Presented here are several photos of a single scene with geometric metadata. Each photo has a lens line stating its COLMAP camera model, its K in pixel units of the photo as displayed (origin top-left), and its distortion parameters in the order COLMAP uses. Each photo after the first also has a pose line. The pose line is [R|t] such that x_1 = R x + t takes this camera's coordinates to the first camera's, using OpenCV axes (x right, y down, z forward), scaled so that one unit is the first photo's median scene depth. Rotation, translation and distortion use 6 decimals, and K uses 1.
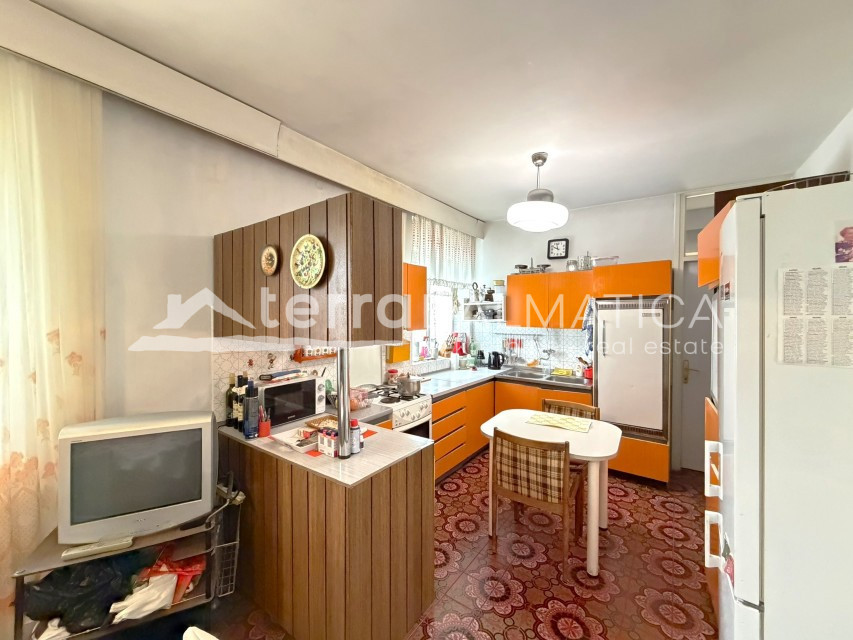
lens RADIAL K [[337.7, 0, 421.3], [0, 337.7, 321.3], [0, 0, 1]] dist [-0.000412, 0.000056]
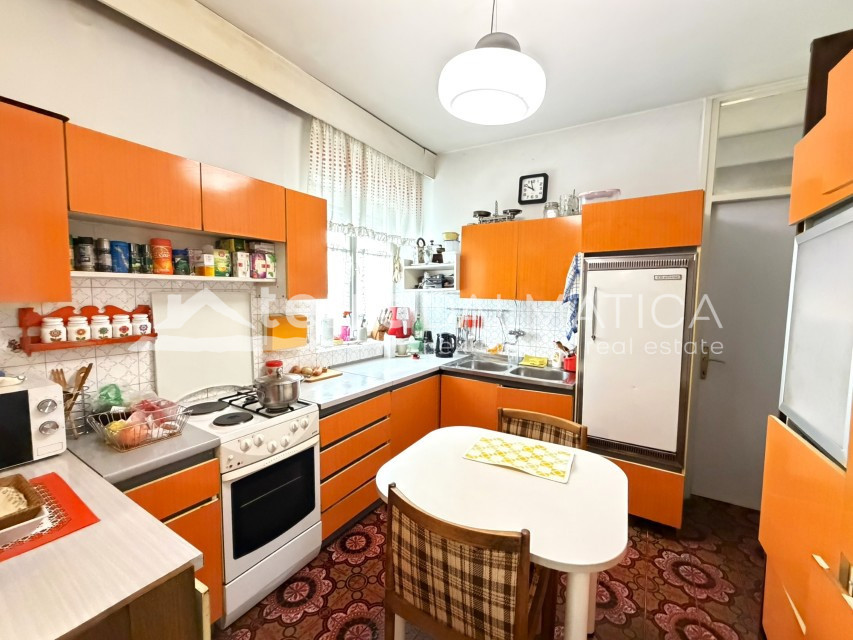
lens RADIAL K [[339.6, 0, 424.3], [0, 339.6, 320.6], [0, 0, 1]] dist [-0.001213, 0.000029]
pose [[0.998133, 0.005131, 0.060870, 0.158039], [-0.008641, 0.998306, 0.057540, 0.025943], [-0.060471, -0.057958, 0.996486, 0.336691]]
